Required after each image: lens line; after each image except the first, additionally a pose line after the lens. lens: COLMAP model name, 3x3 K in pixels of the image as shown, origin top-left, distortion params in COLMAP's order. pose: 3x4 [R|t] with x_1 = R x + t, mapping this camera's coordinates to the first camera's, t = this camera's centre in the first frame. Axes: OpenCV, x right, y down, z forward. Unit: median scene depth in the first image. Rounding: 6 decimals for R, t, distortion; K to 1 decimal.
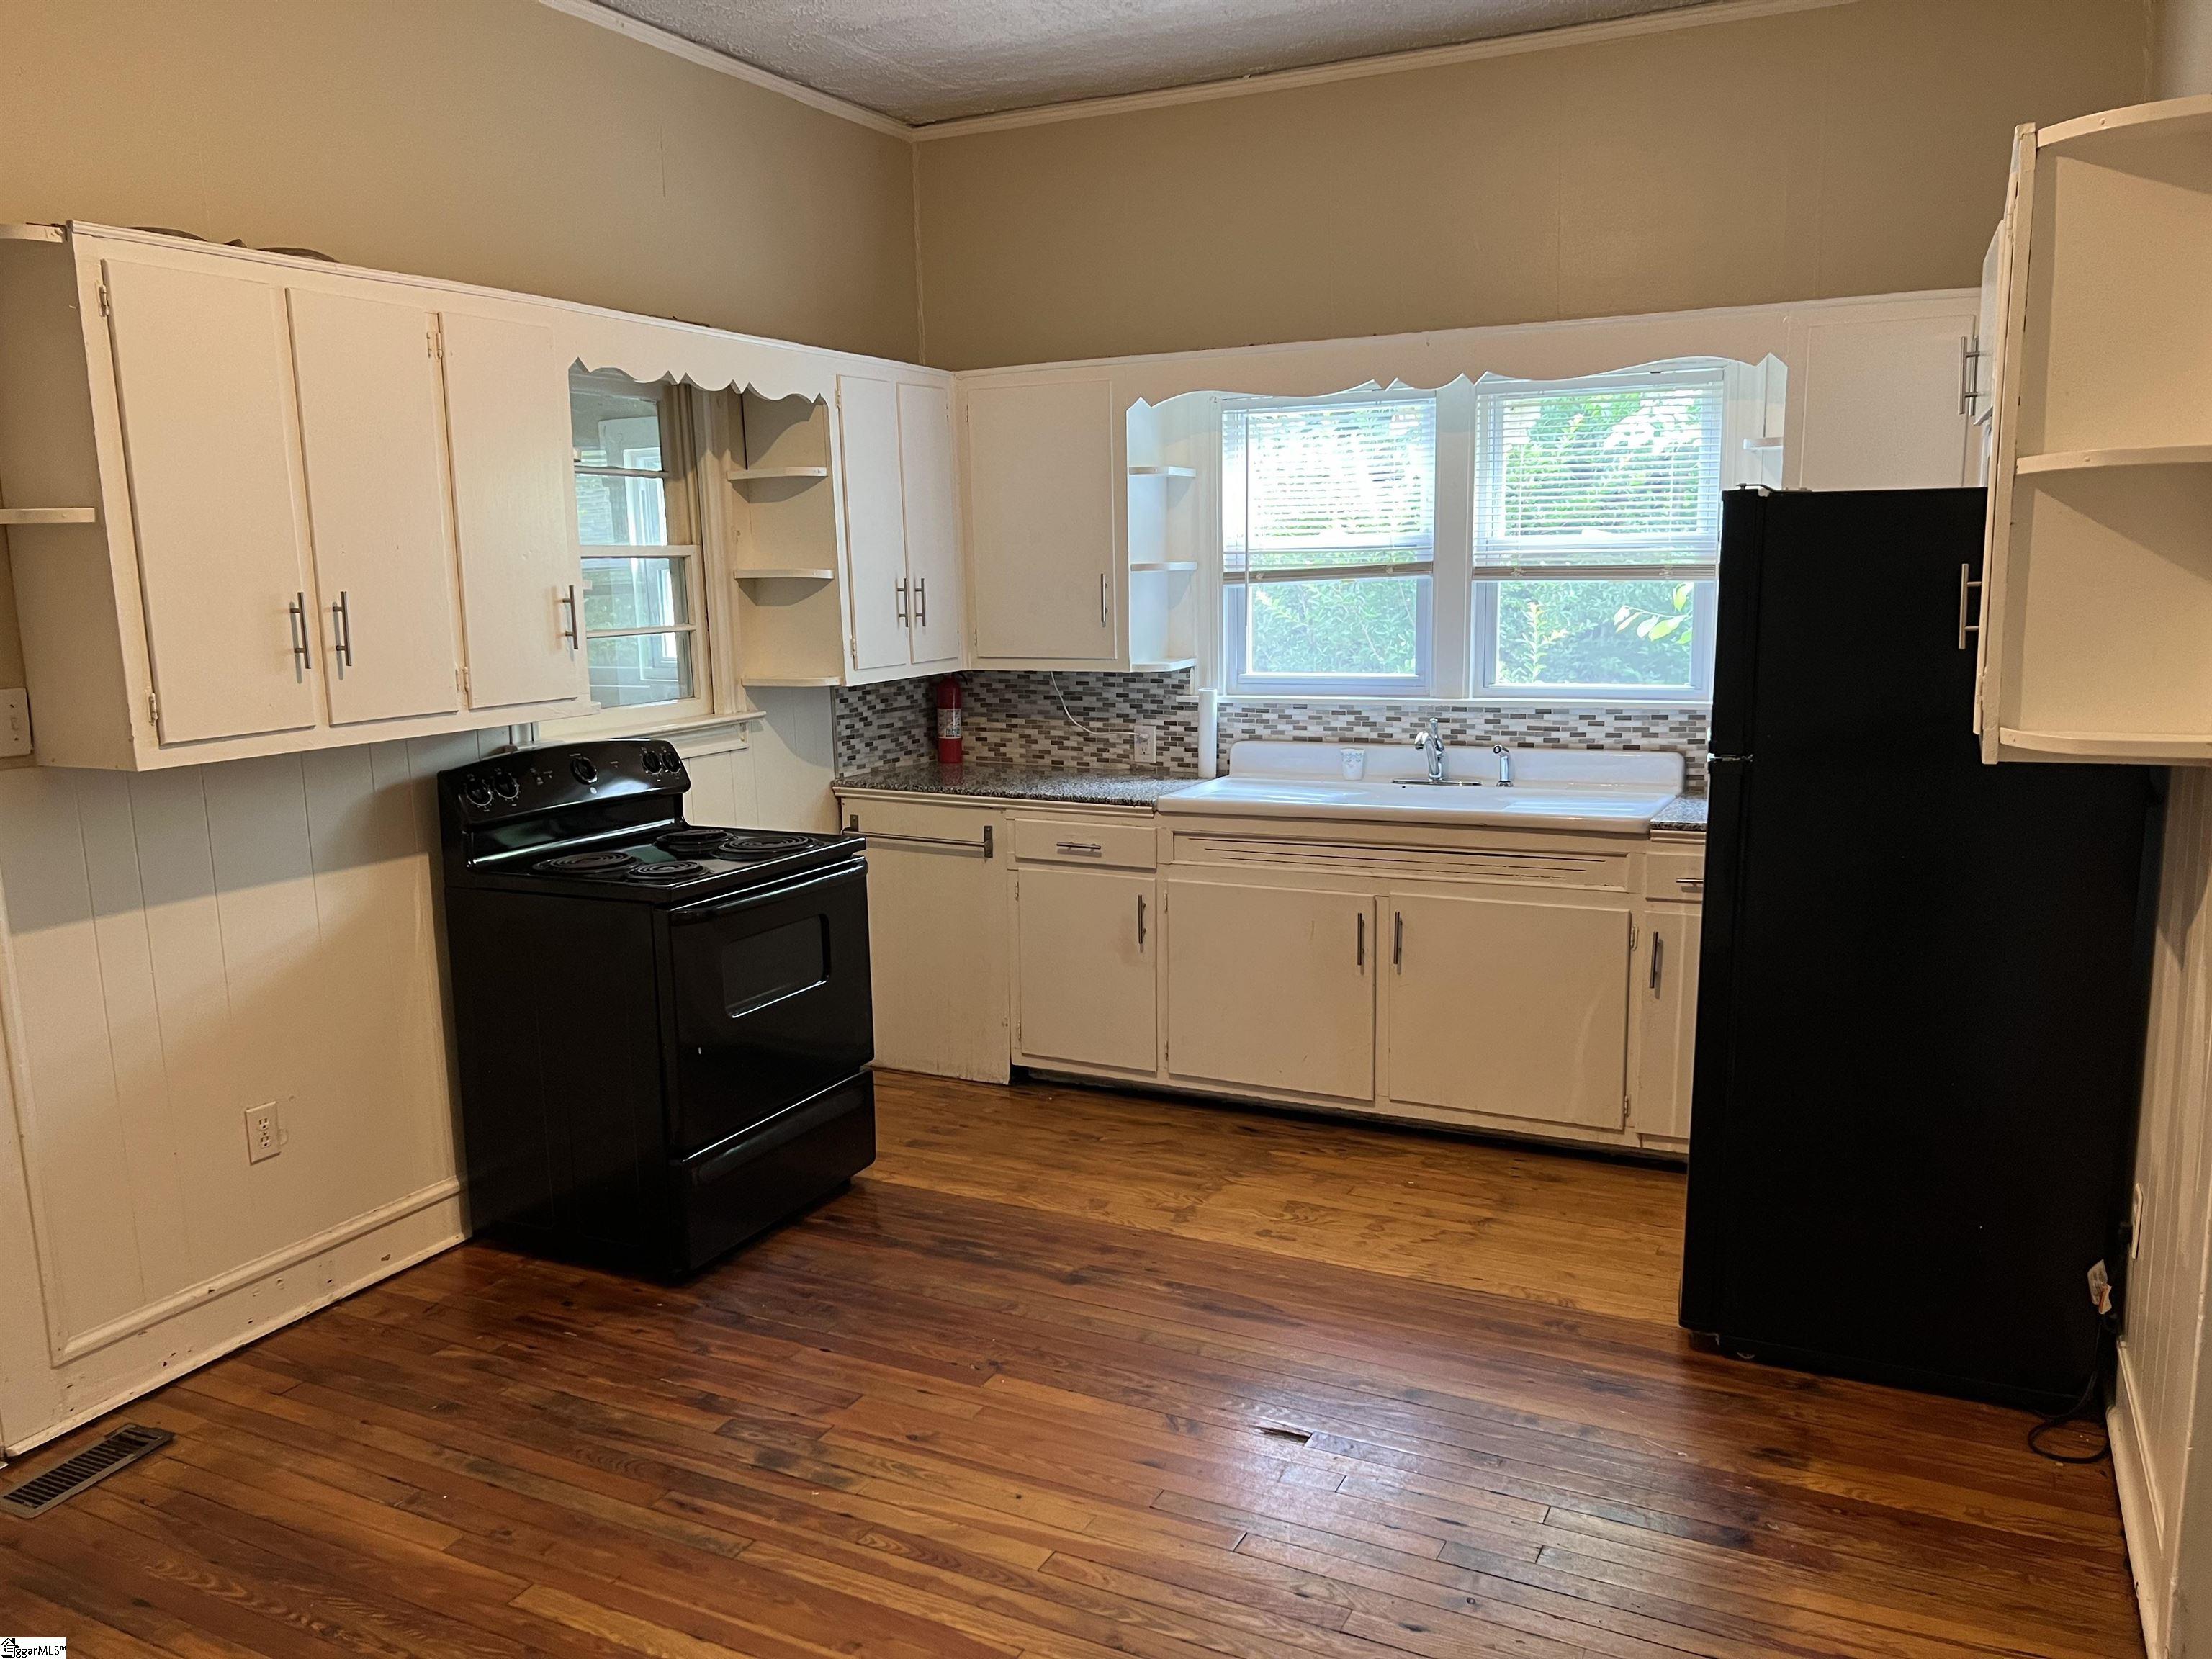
lens RADIAL K [[1666.9, 0, 1121.5], [0, 1666.9, 830.8], [0, 0, 1]] dist [0.169745, -0.238350]
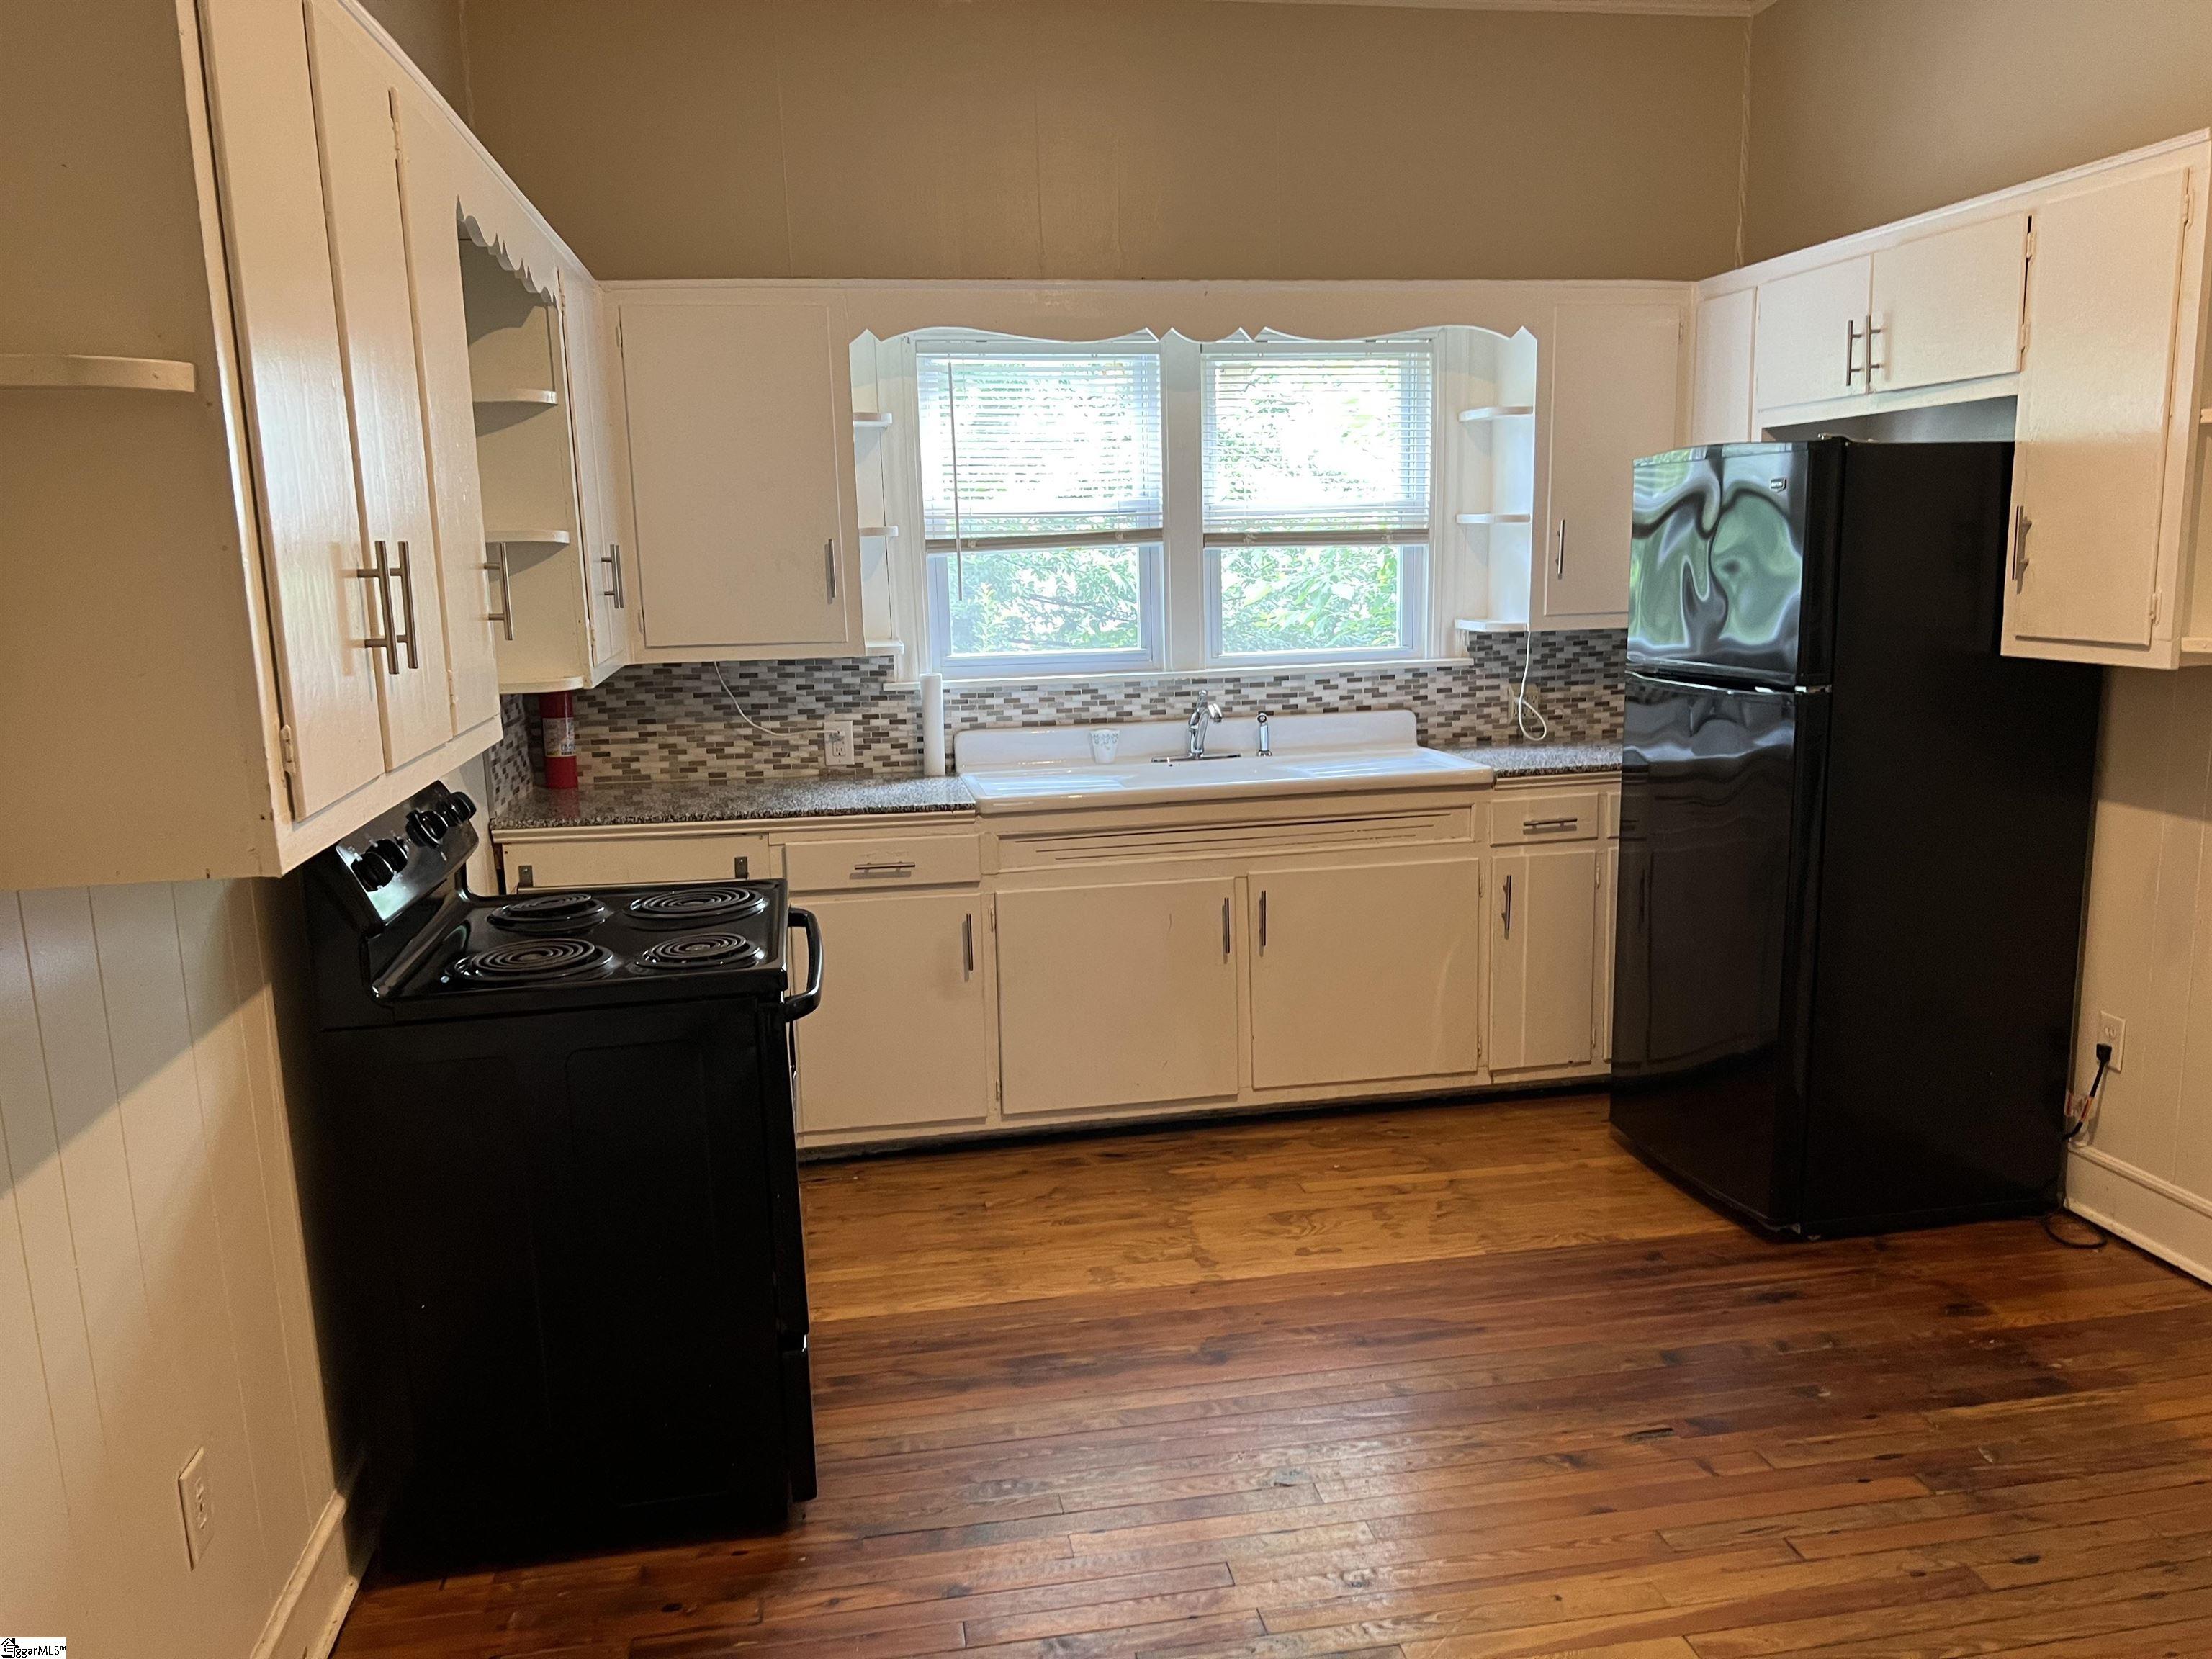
lens RADIAL K [[1666.9, 0, 1121.5], [0, 1666.9, 830.8], [0, 0, 1]] dist [0.169745, -0.238350]
pose [[0.797272, -0.103580, 0.594667, -0.418248], [0.104782, 0.993959, 0.032647, -0.022777], [-0.594456, 0.036281, 0.803309, 0.257890]]
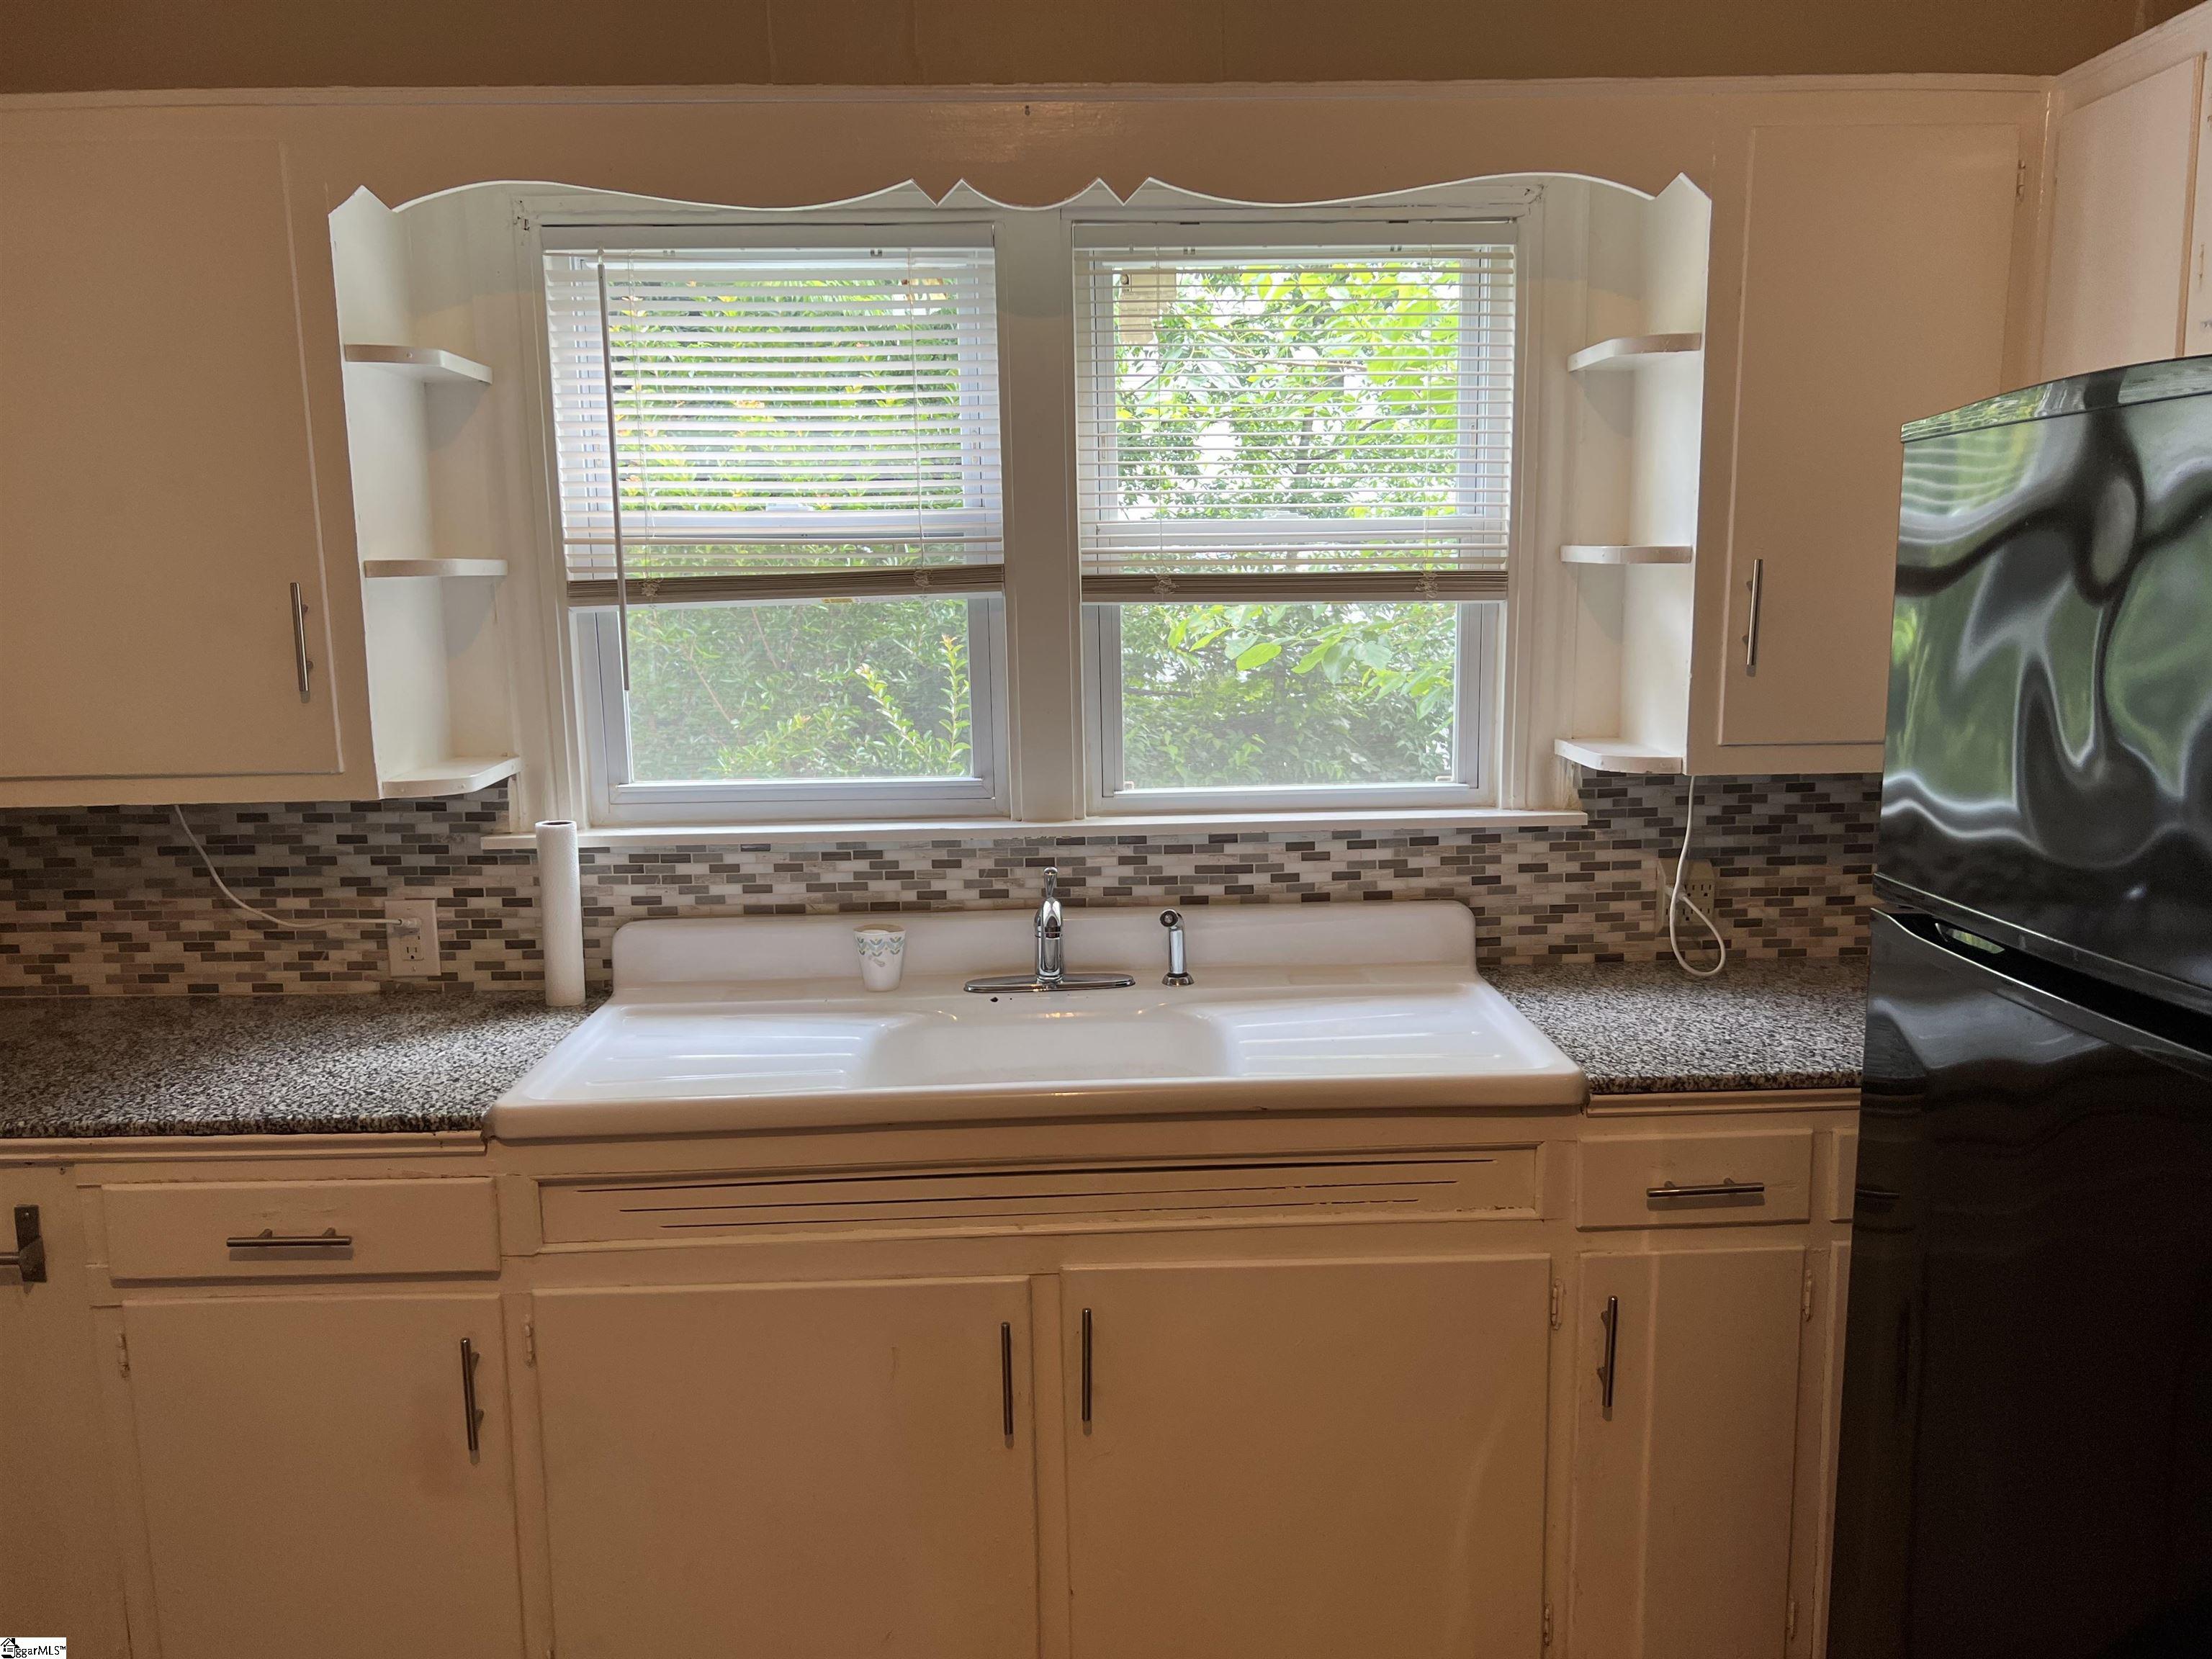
lens RADIAL K [[1633.4, 0, 1110.8], [0, 1633.4, 839.6], [0, 0, 1]] dist [0.055739, -0.059915]
pose [[0.885274, -0.070557, 0.459686, -0.026174], [0.072834, 0.997262, 0.012805, -0.078682], [-0.459331, 0.022144, 0.887989, 0.535433]]
